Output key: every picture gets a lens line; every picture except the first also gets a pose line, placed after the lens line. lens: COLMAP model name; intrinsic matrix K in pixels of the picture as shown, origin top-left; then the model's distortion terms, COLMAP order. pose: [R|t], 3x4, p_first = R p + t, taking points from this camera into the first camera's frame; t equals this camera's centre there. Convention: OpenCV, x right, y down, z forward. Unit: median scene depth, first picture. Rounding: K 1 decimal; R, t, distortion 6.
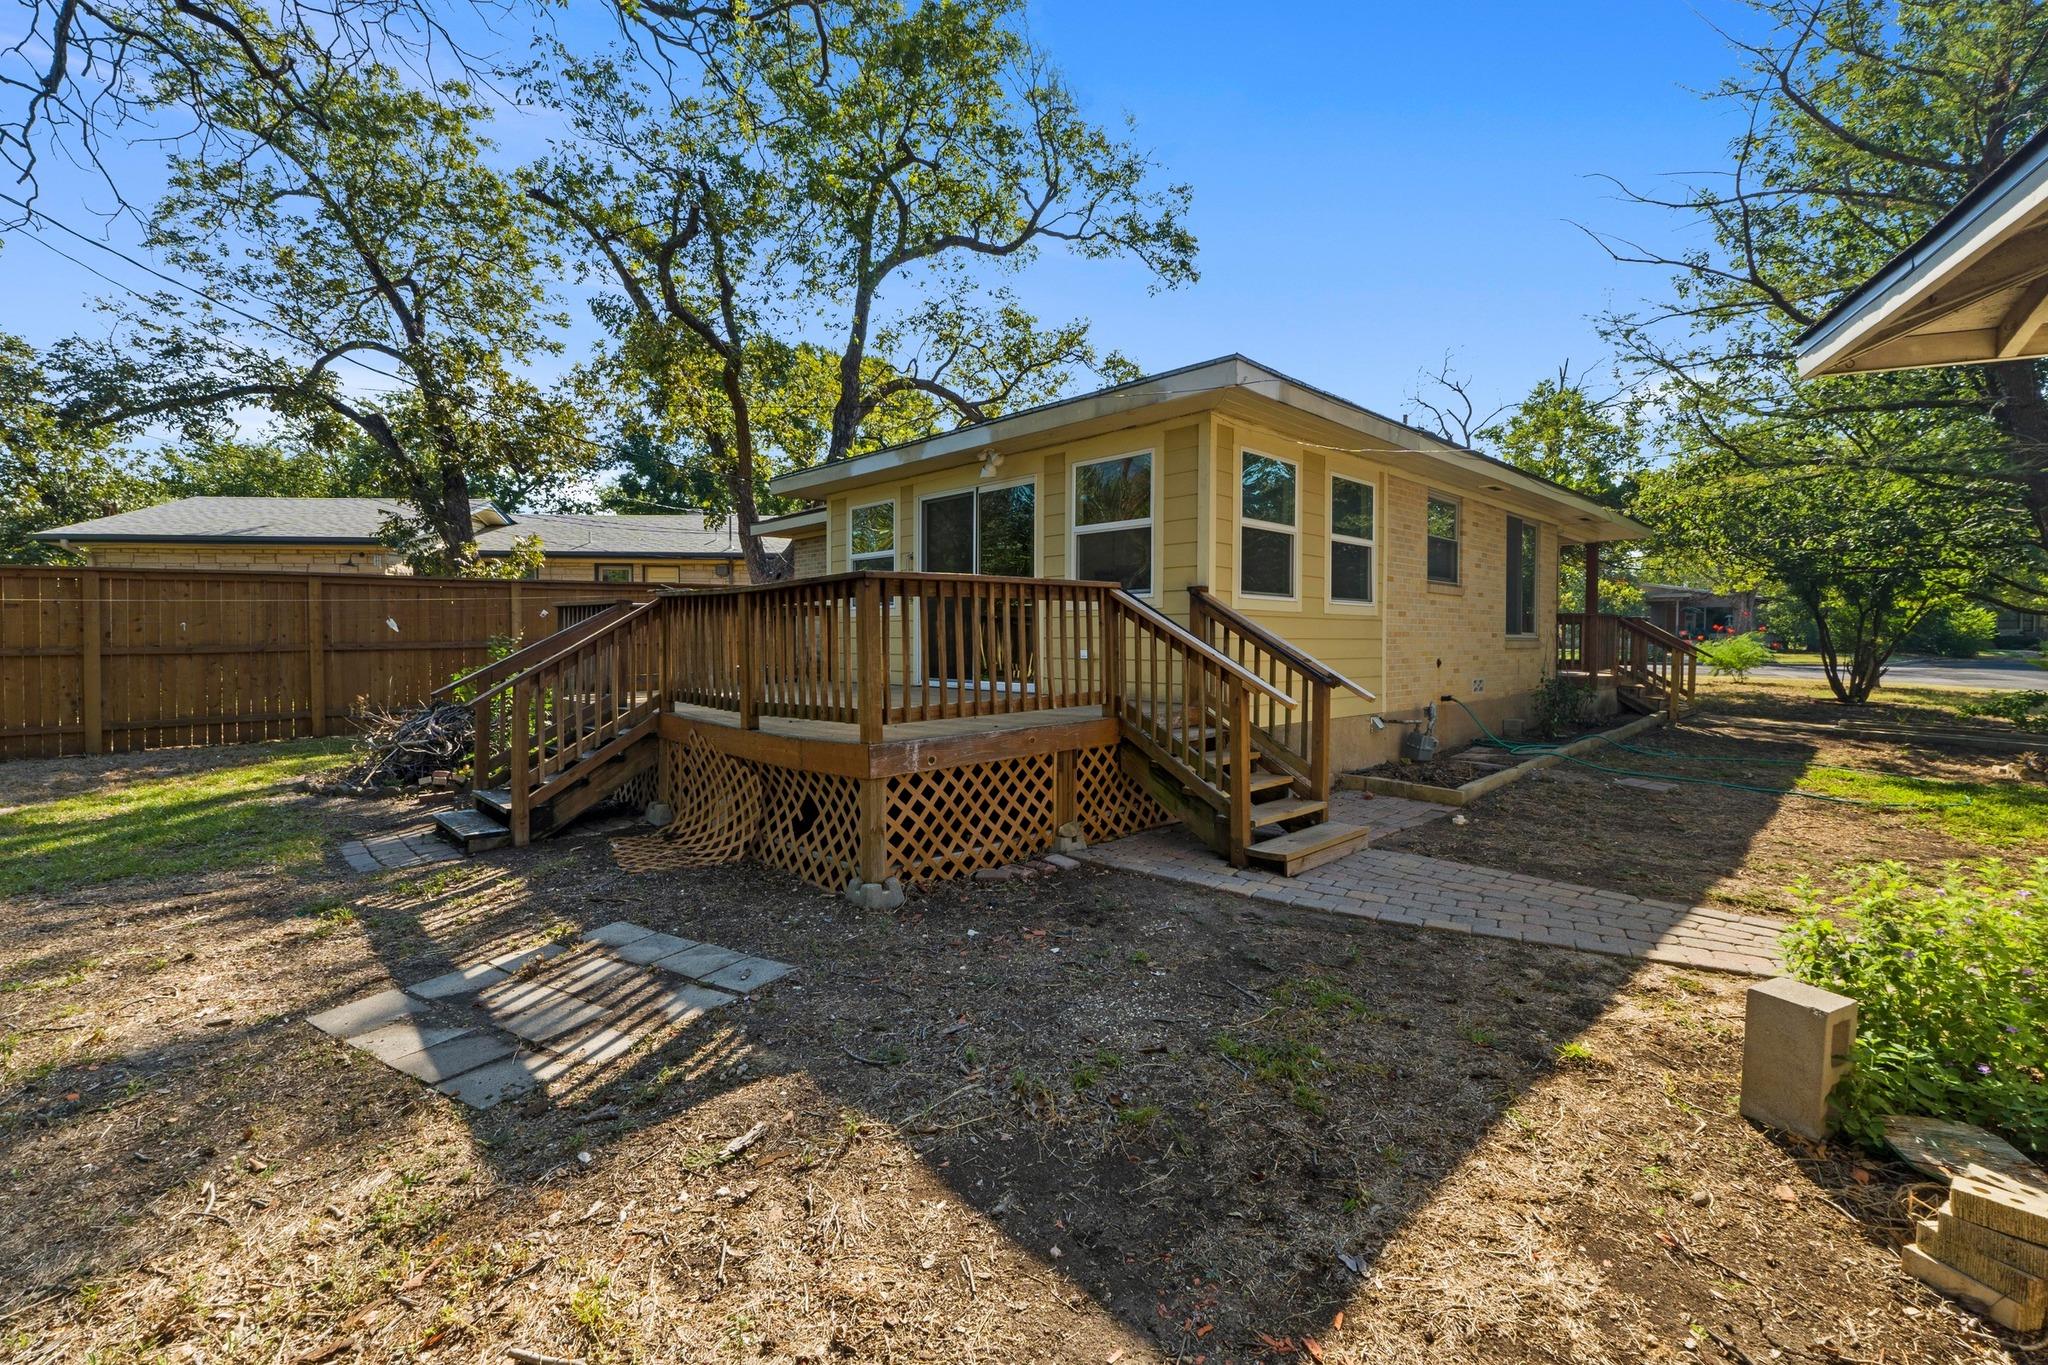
lens RADIAL K [[874.8, 0, 1024.0], [0, 874.8, 675.2], [0, 0, 1]] dist [-0.003902, -0.000153]
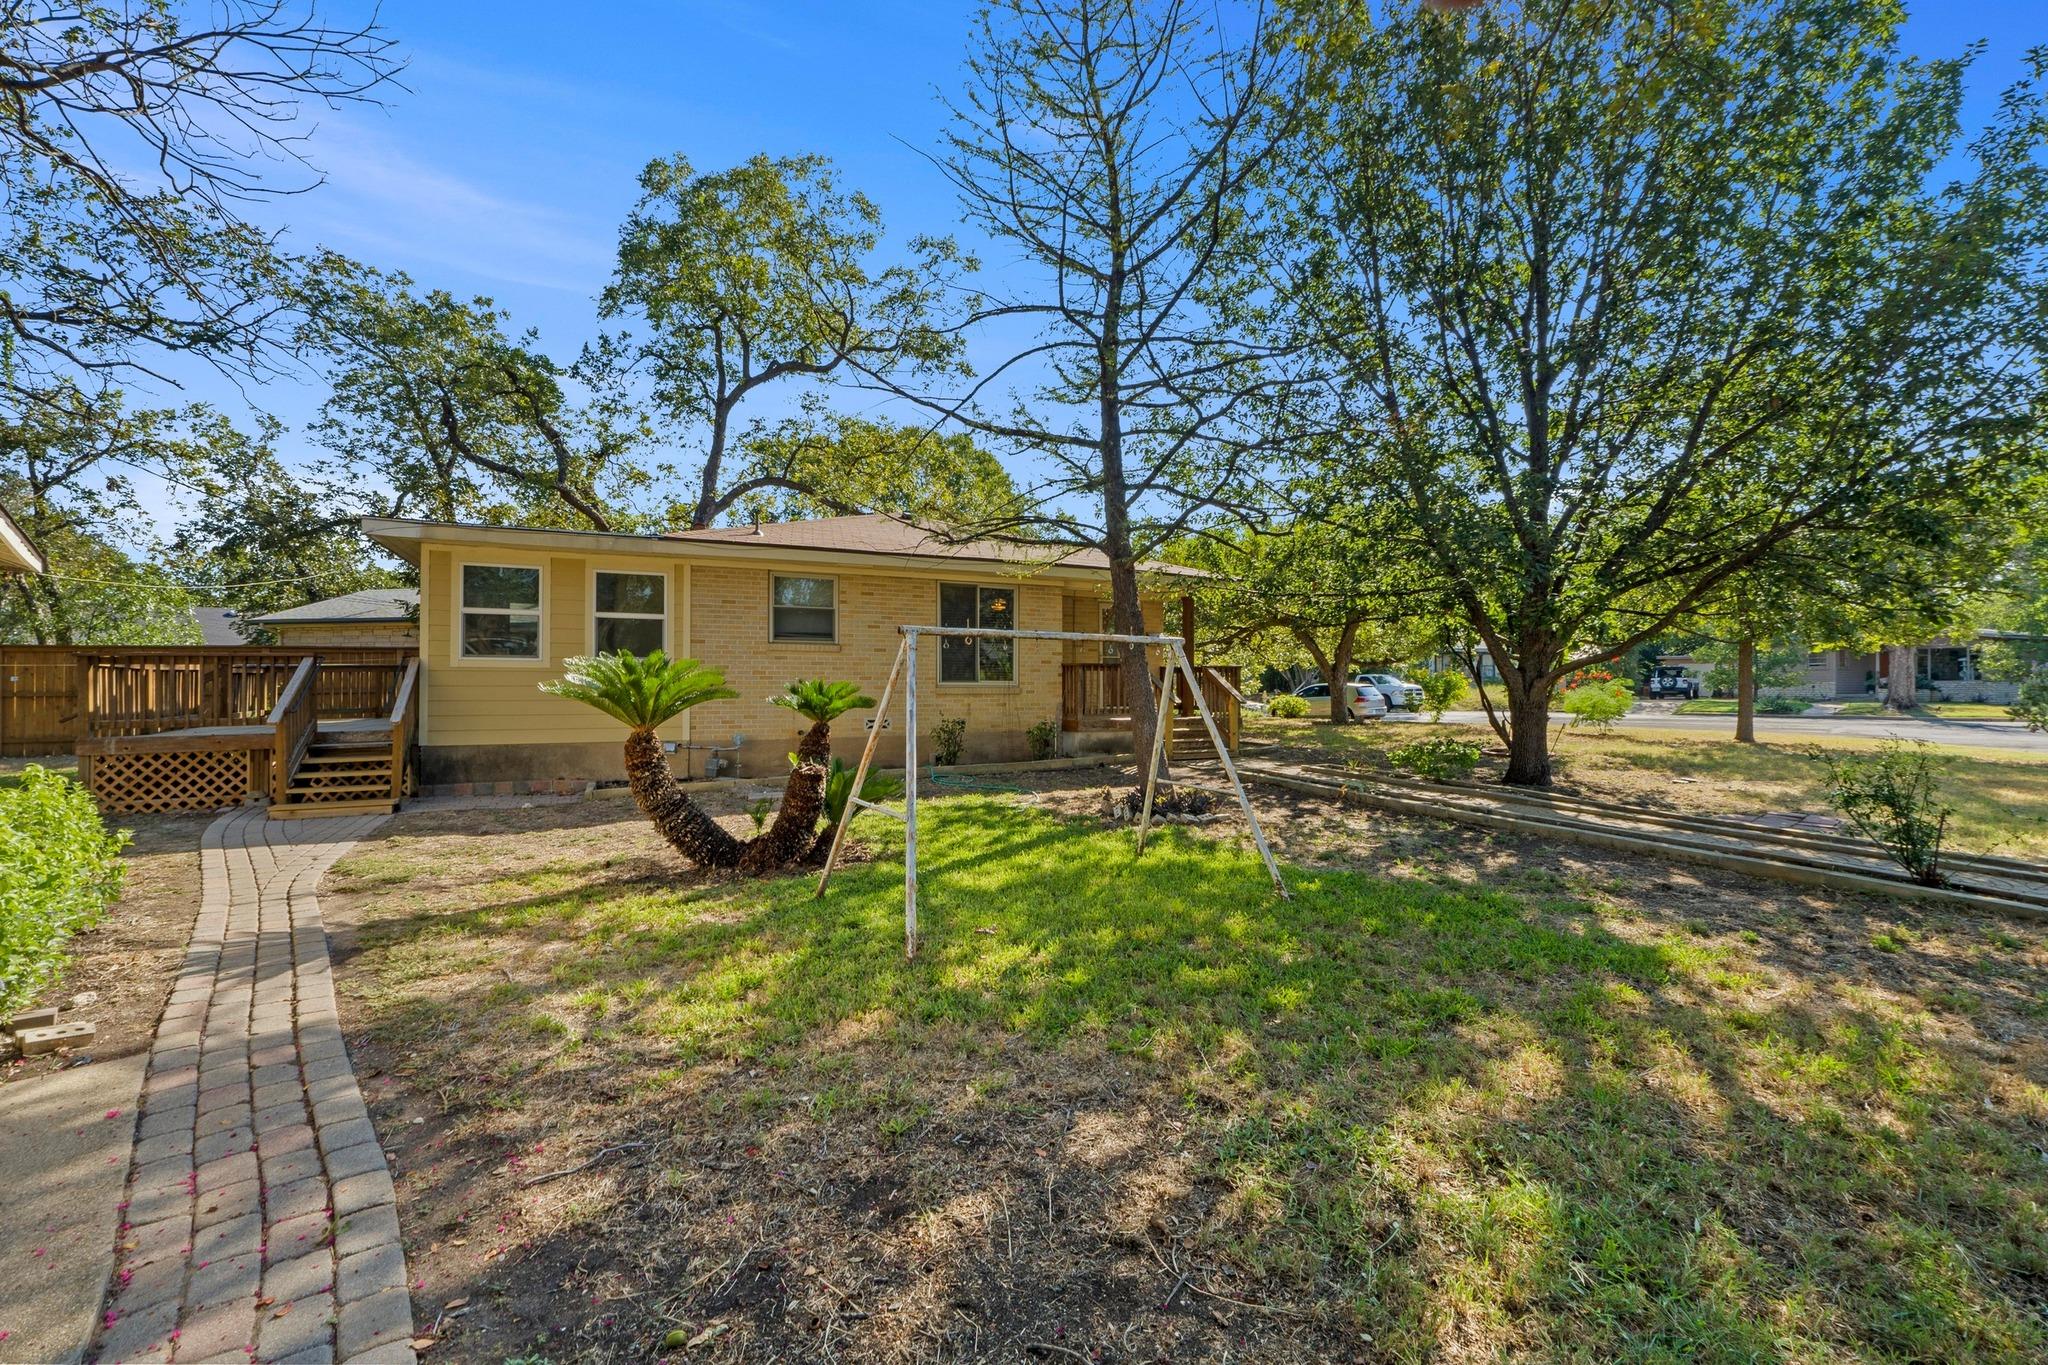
lens RADIAL K [[874.8, 0, 1029.1], [0, 874.8, 685.2], [0, 0, 1]] dist [-0.003902, -0.000153]
pose [[0.950363, 0.001480, -0.311141, 1.681187], [-0.014790, 0.999073, -0.040422, 0.004478], [0.310792, 0.043017, 0.949504, -0.148032]]
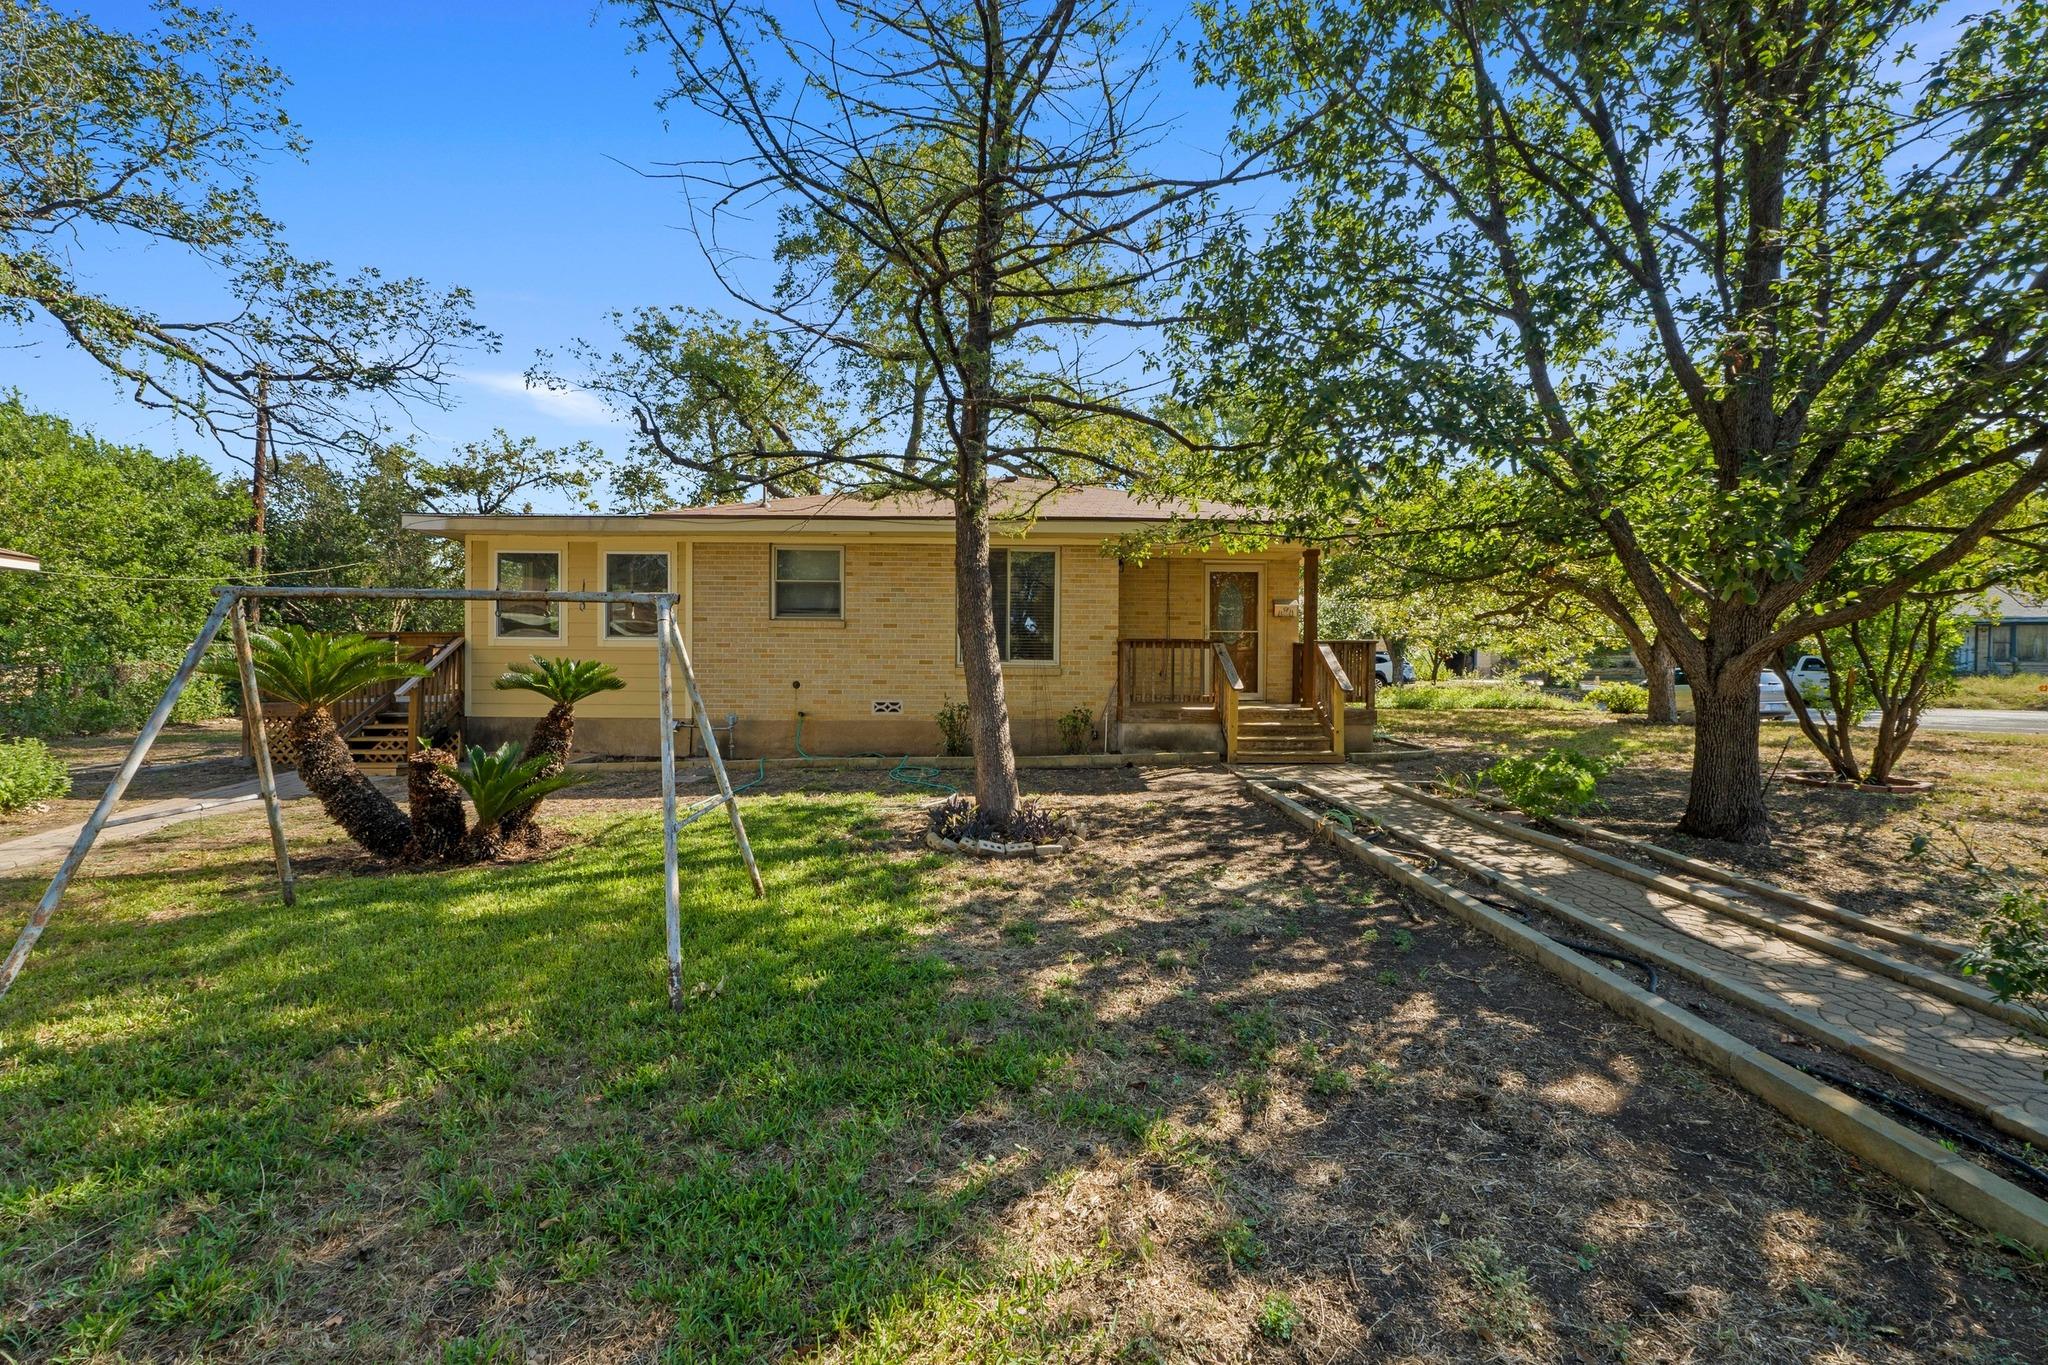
lens RADIAL K [[874.8, 0, 1024.0], [0, 874.8, 669.2], [0, 0, 1]] dist [-0.003902, -0.000153]
pose [[0.734702, 0.008562, -0.678336, 2.134052], [-0.035266, 0.999050, -0.025586, -0.020847], [0.677473, 0.042720, 0.734306, 0.430840]]
